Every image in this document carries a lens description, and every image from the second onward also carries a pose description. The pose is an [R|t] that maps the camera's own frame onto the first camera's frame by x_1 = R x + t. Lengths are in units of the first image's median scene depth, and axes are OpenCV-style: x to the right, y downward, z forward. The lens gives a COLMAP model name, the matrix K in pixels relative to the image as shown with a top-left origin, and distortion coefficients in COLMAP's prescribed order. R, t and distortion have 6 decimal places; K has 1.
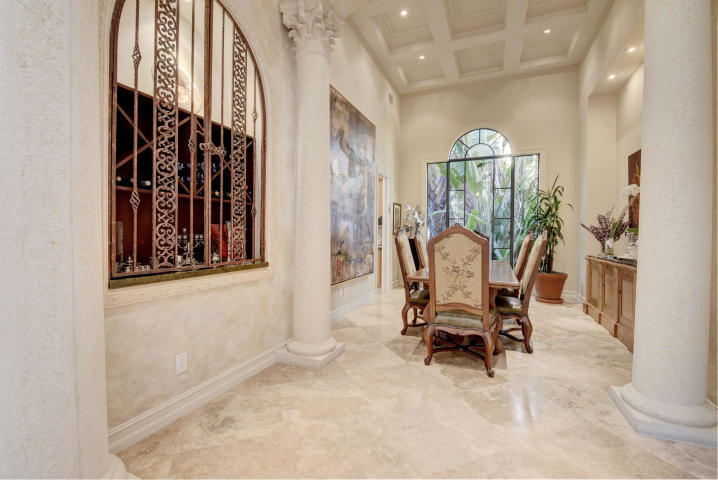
lens RADIAL K [[316.9, 0, 355.0], [0, 316.9, 238.6], [0, 0, 1]] dist [0.012263, -0.013591]
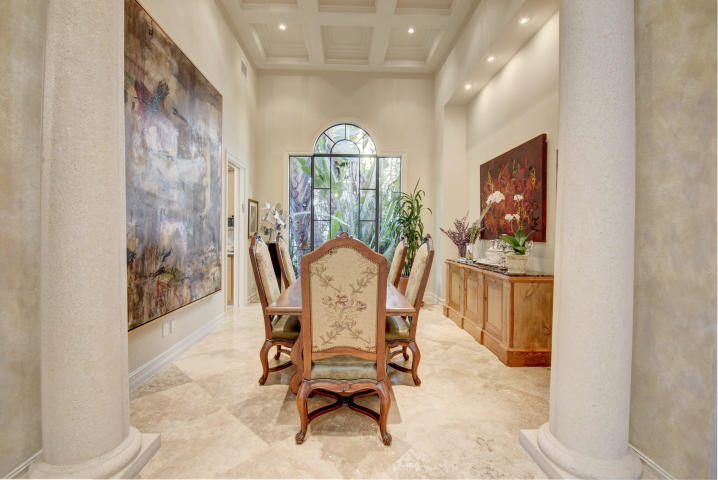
lens RADIAL K [[316.9, 0, 355.0], [0, 316.9, 238.6], [0, 0, 1]] dist [0.012263, -0.013591]
pose [[0.905091, -0.006786, 0.425163, 0.031203], [0.004987, 0.999973, 0.005345, -0.021630], [-0.425188, -0.002718, 0.905101, 0.211588]]
